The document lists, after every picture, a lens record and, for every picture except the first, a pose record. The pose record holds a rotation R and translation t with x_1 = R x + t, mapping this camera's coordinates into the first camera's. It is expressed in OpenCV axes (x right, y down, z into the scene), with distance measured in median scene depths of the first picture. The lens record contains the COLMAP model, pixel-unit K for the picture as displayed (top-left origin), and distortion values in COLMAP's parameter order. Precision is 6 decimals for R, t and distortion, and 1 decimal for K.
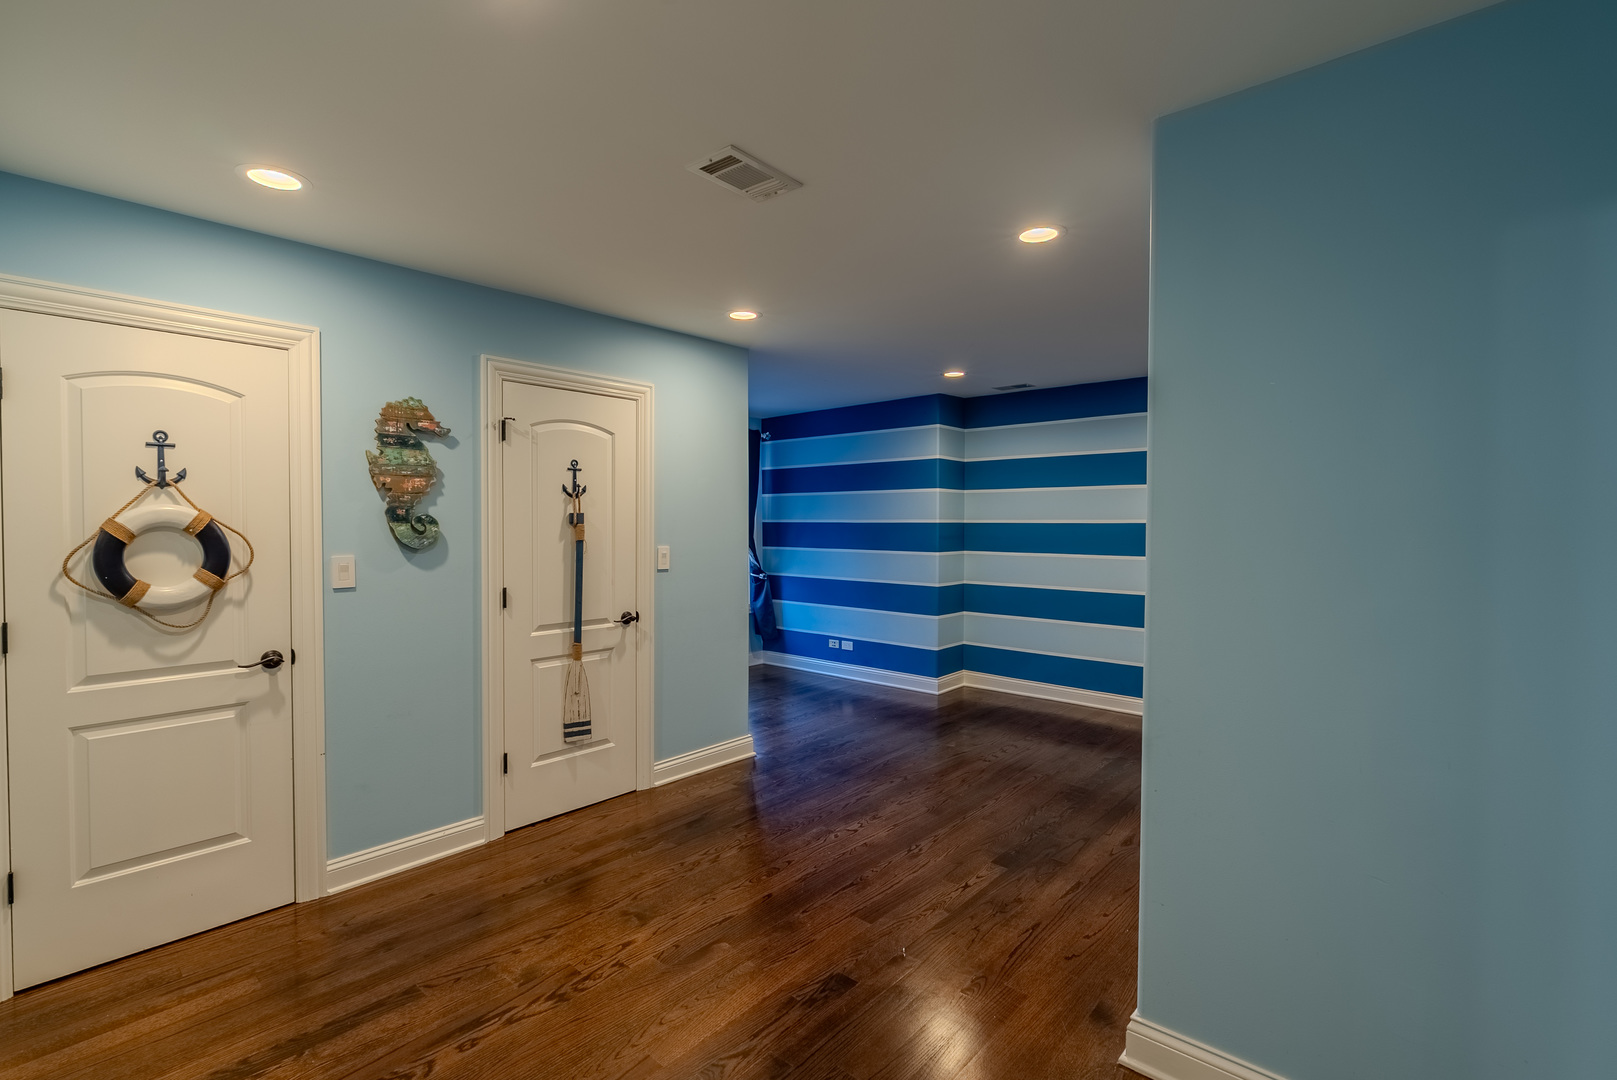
lens RADIAL K [[718.1, 0, 813.4], [0, 718.1, 534.2], [0, 0, 1]] dist [-0.004632, -0.000302]
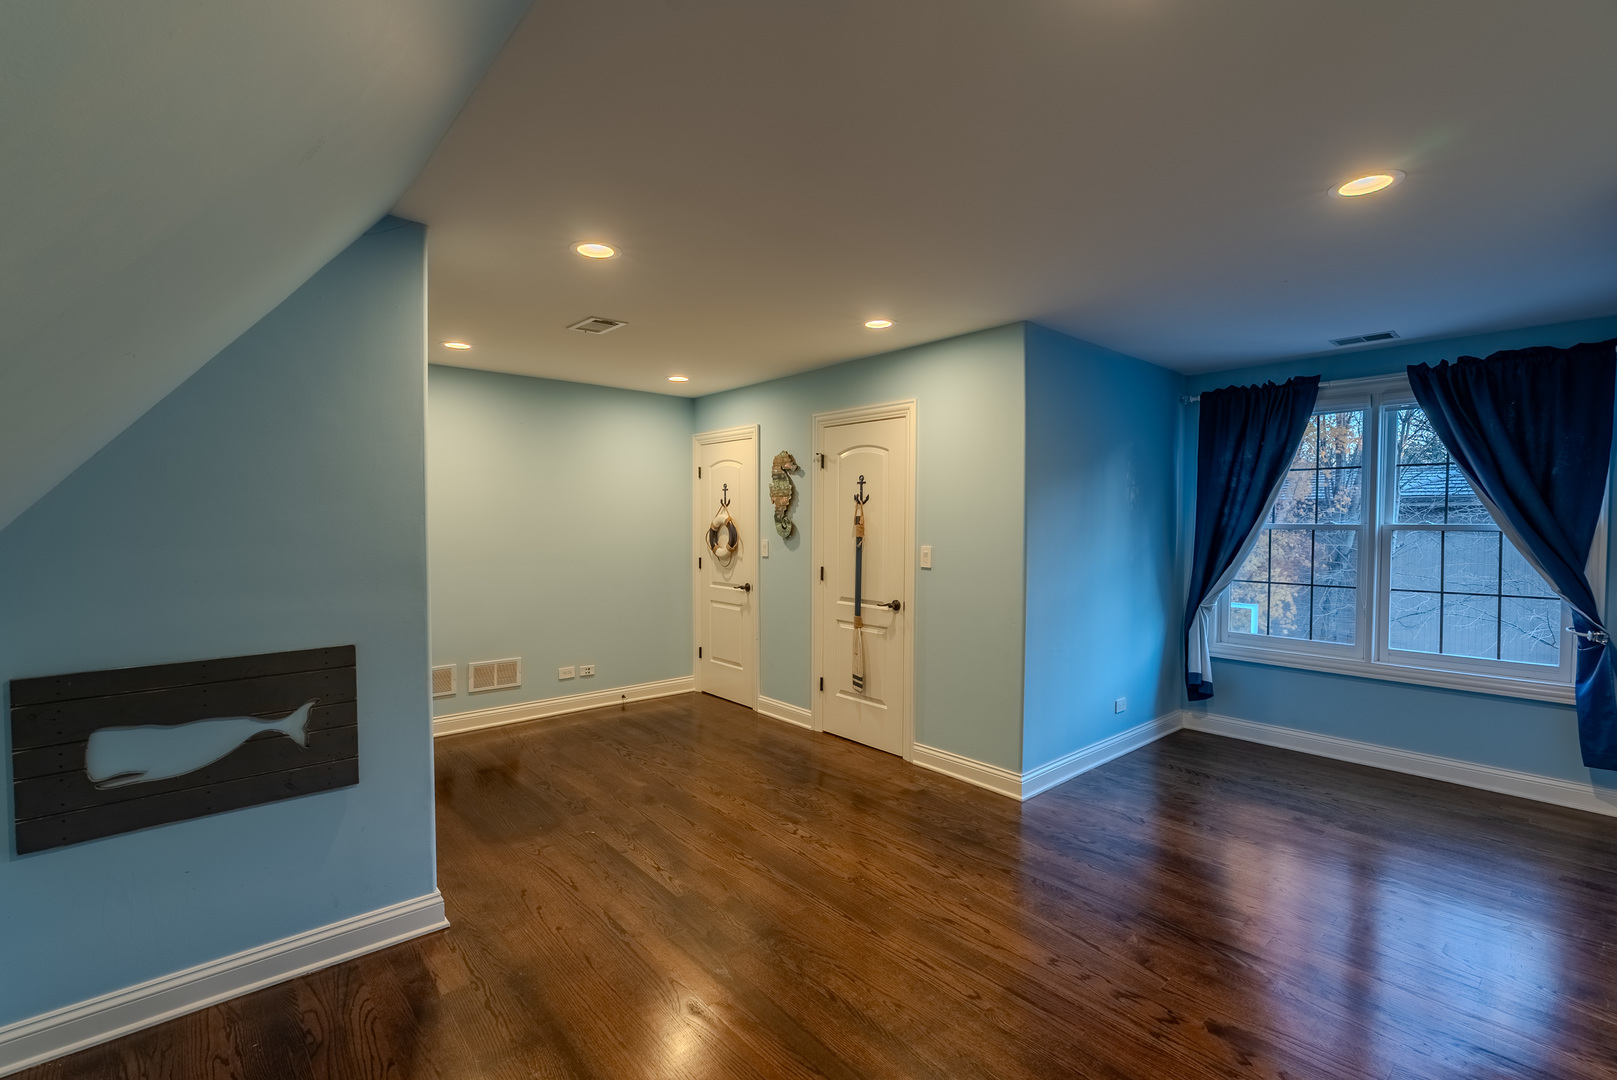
lens RADIAL K [[718.1, 0, 812.7], [0, 718.1, 537.6], [0, 0, 1]] dist [-0.004632, -0.000302]
pose [[-0.116224, 0.024215, -0.992928, 1.039565], [-0.021044, 0.999418, 0.026836, -0.025025], [0.993000, 0.024014, -0.115647, 1.134860]]
